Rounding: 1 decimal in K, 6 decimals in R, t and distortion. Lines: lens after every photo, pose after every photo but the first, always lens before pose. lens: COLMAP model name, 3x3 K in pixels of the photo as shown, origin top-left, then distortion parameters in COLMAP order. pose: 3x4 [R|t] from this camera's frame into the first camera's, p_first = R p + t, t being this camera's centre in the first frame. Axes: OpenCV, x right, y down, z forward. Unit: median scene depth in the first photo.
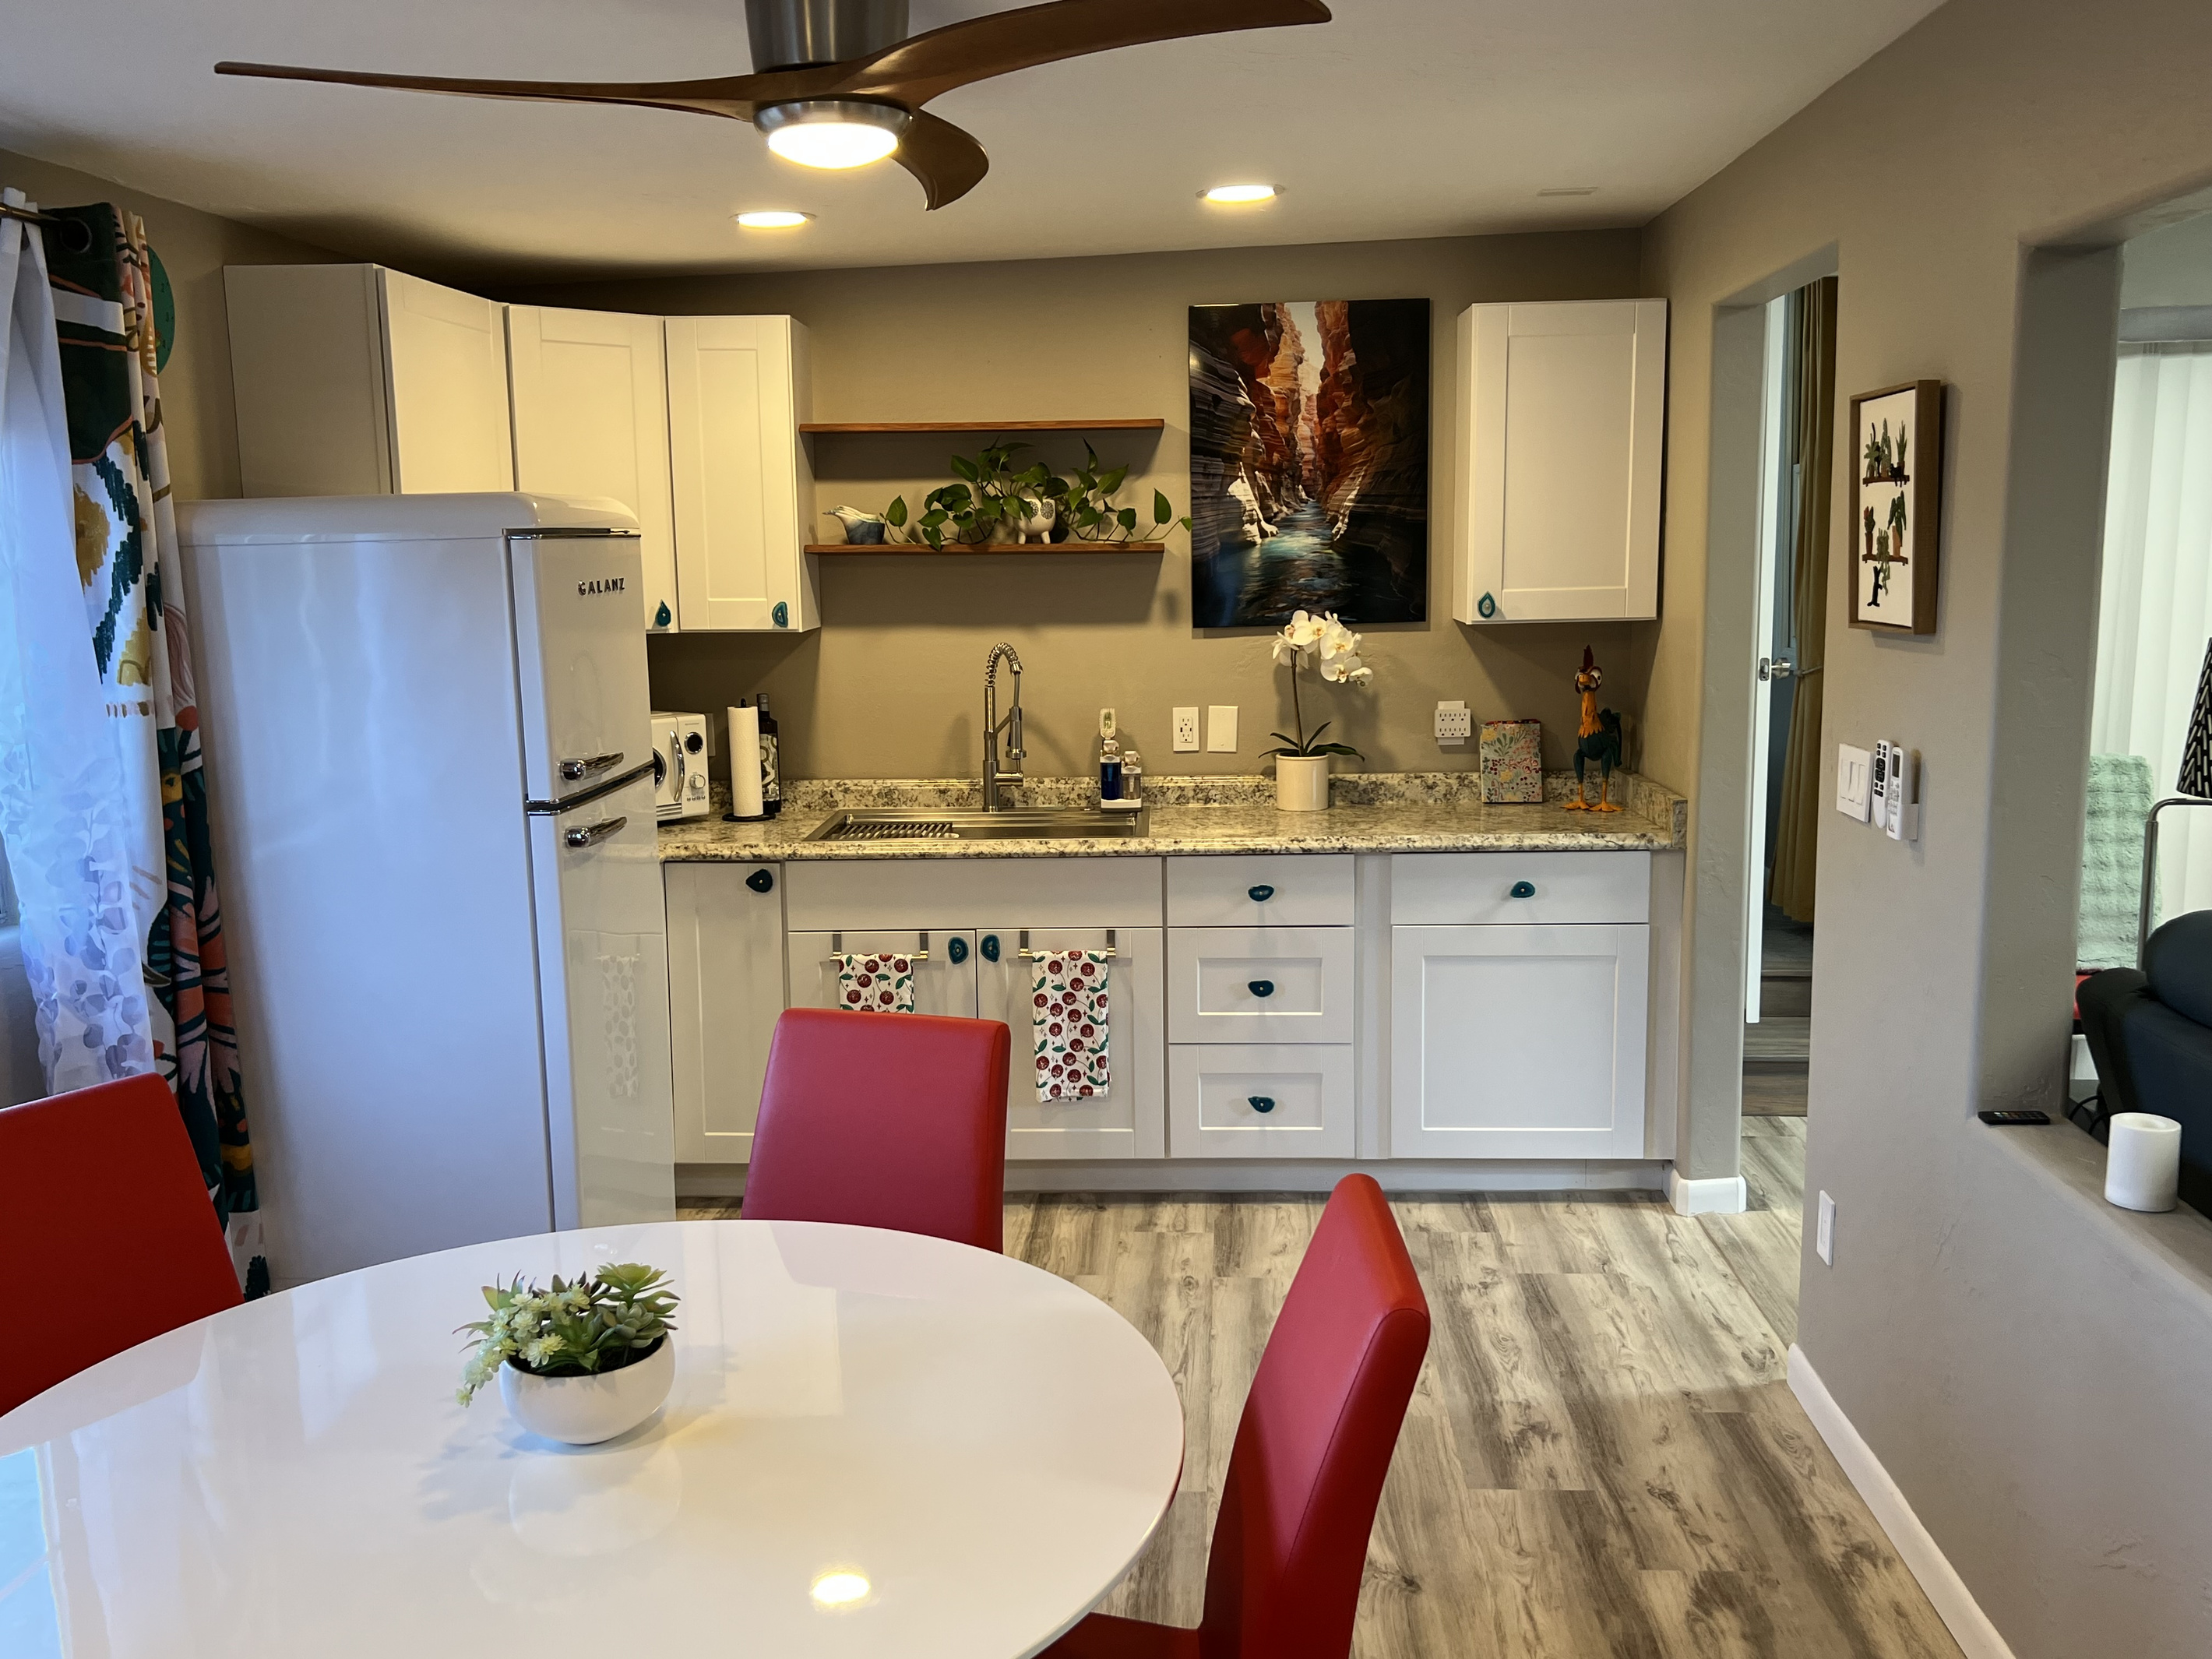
lens RADIAL K [[1966.8, 0, 1114.6], [0, 1966.8, 861.0], [0, 0, 1]] dist [0.203428, -0.498563]
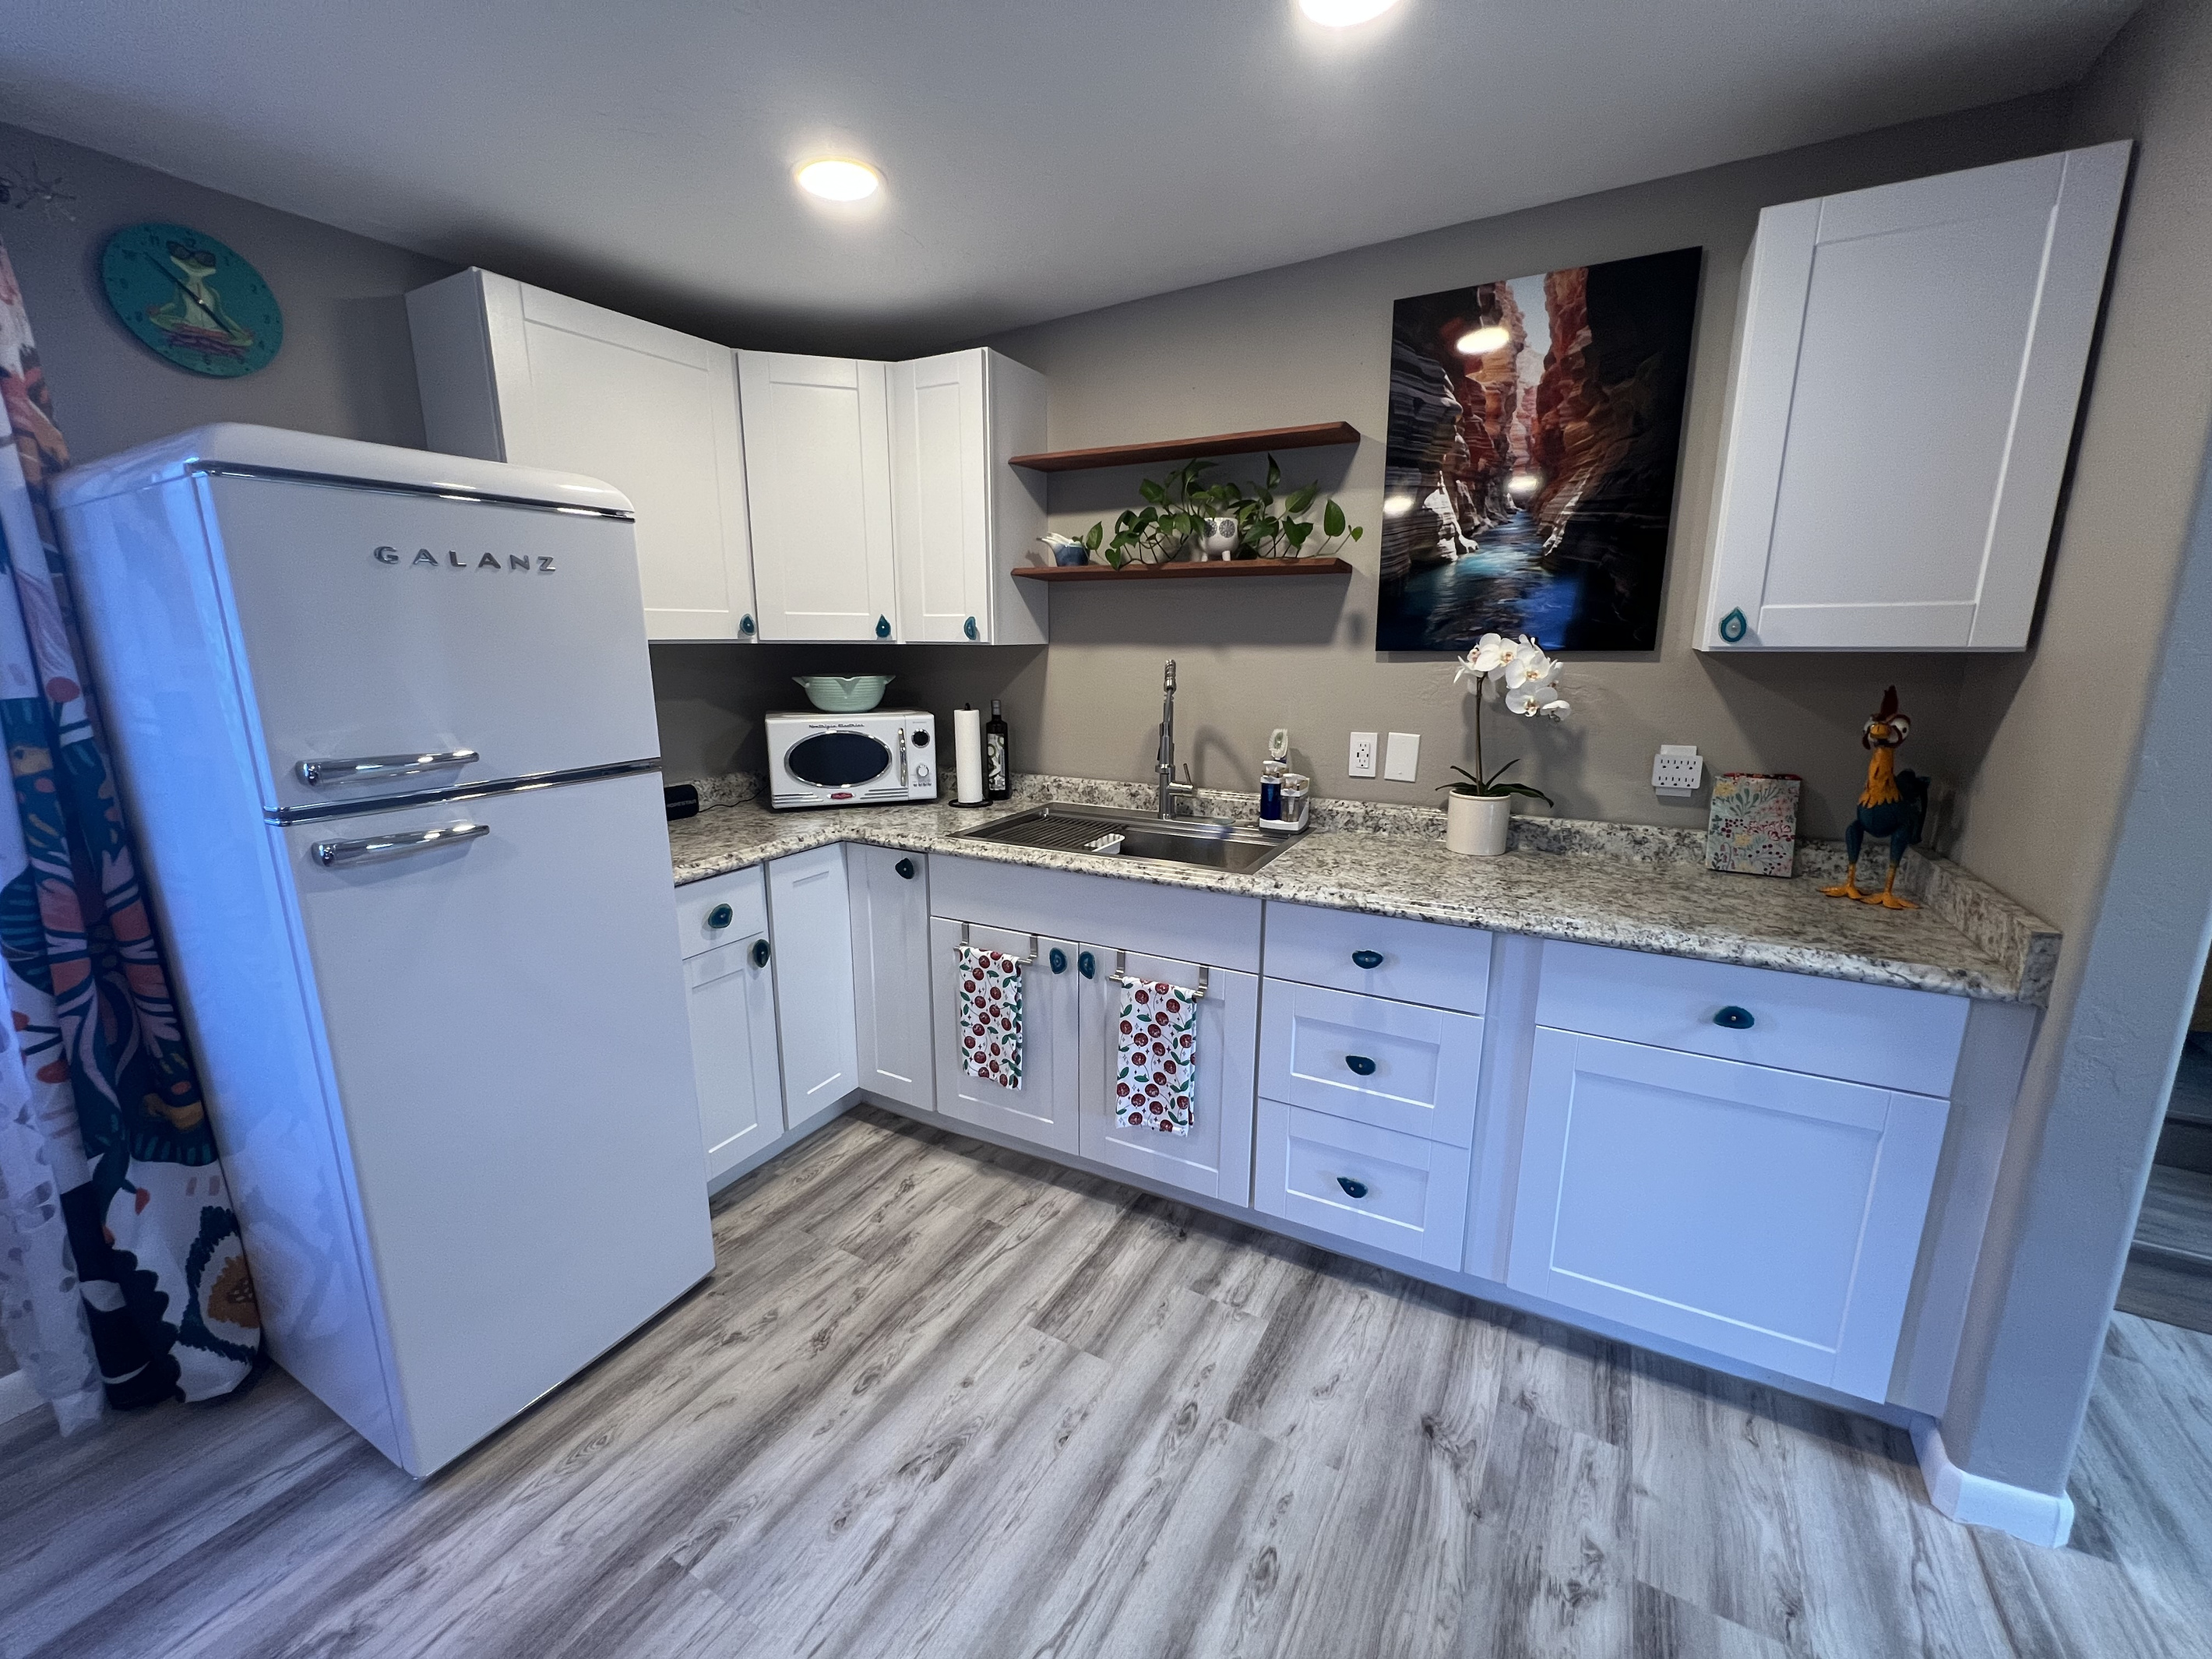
lens RADIAL K [[891.2, 0, 1106.0], [0, 891.2, 829.5], [0, 0, 1]] dist [-0.002823, 0.002207]
pose [[0.892378, 0.109625, -0.437771, 0.127368], [-0.086267, 0.993597, 0.072961, -0.053835], [0.442966, -0.027344, 0.896121, 0.570356]]
